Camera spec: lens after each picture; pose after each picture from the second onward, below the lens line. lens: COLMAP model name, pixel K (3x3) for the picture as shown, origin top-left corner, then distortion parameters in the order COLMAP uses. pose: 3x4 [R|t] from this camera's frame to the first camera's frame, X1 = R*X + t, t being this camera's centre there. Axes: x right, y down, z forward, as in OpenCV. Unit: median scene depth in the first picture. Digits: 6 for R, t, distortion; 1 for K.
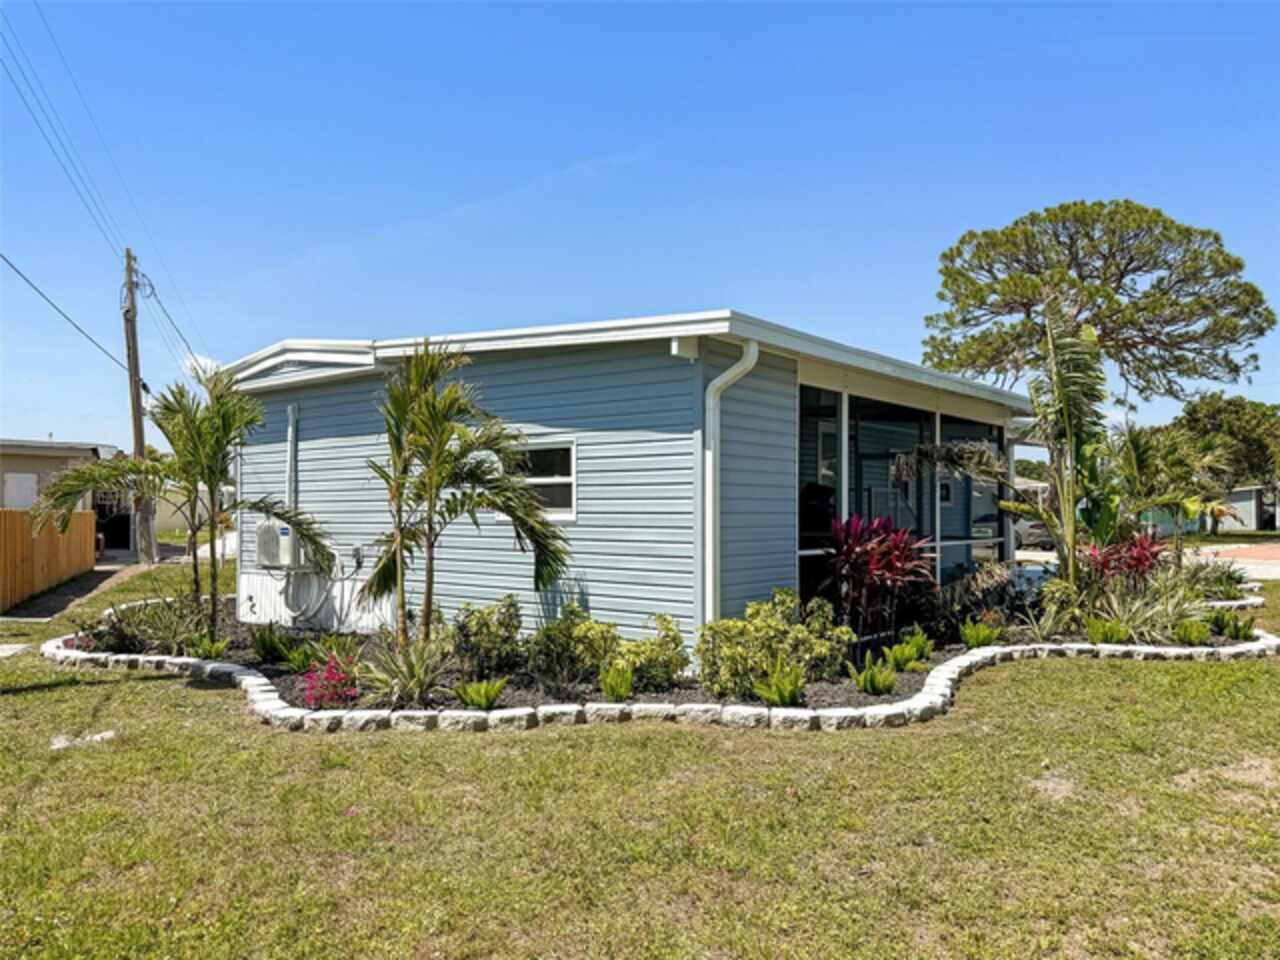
lens RADIAL K [[944.2, 0, 640.0], [0, 944.2, 480.0], [0, 0, 1]] dist [-0.000160, -0.006311]
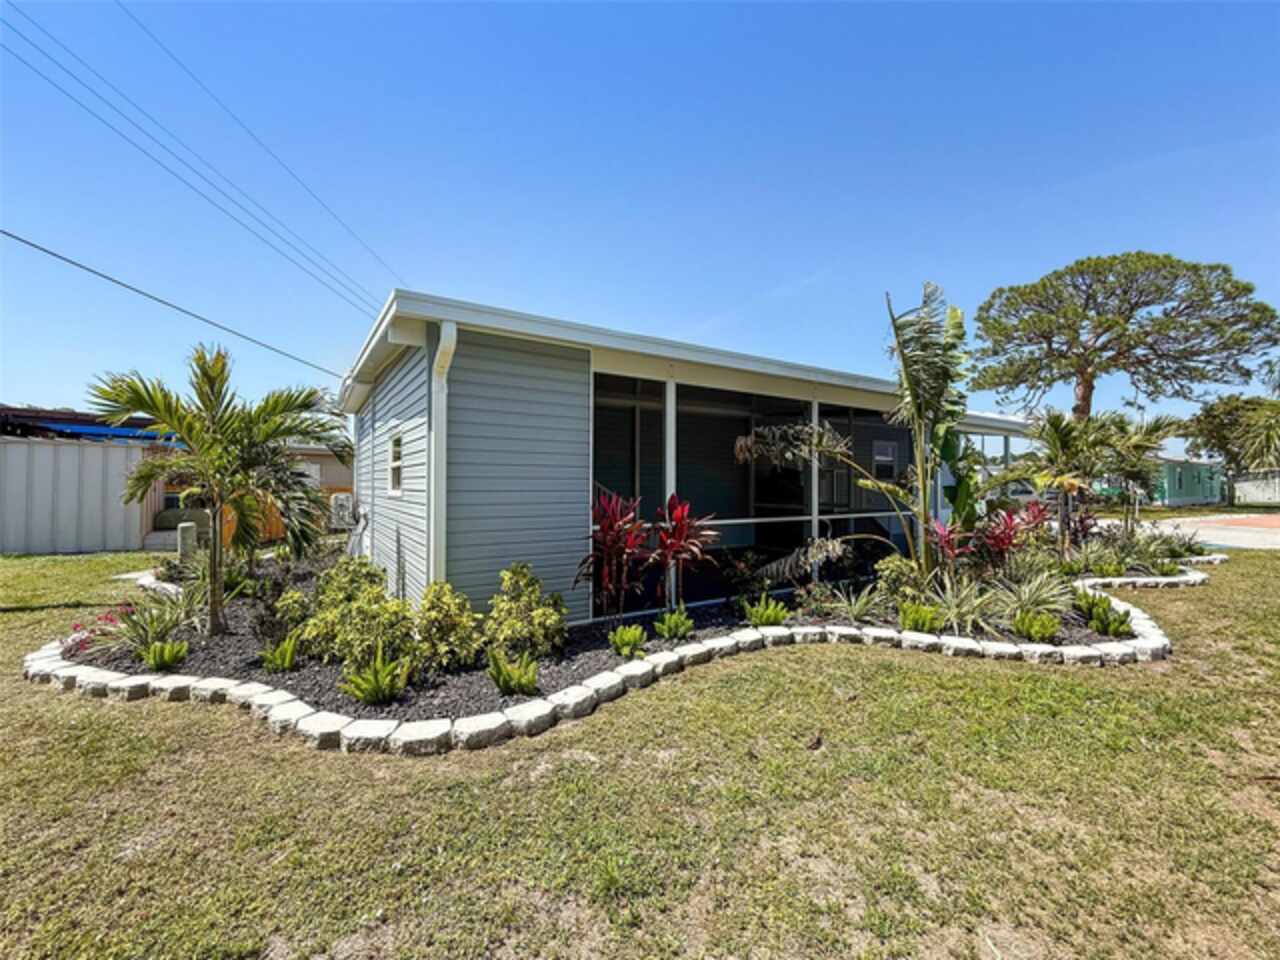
lens RADIAL K [[524.5, 0, 644.0], [0, 524.5, 468.3], [0, 0, 1]] dist [0.000201, 0.000562]
pose [[0.950639, -0.010080, -0.310135, 0.093738], [0.009462, 0.999949, -0.003497, 0.002851], [0.310154, 0.000390, 0.950686, 0.099665]]
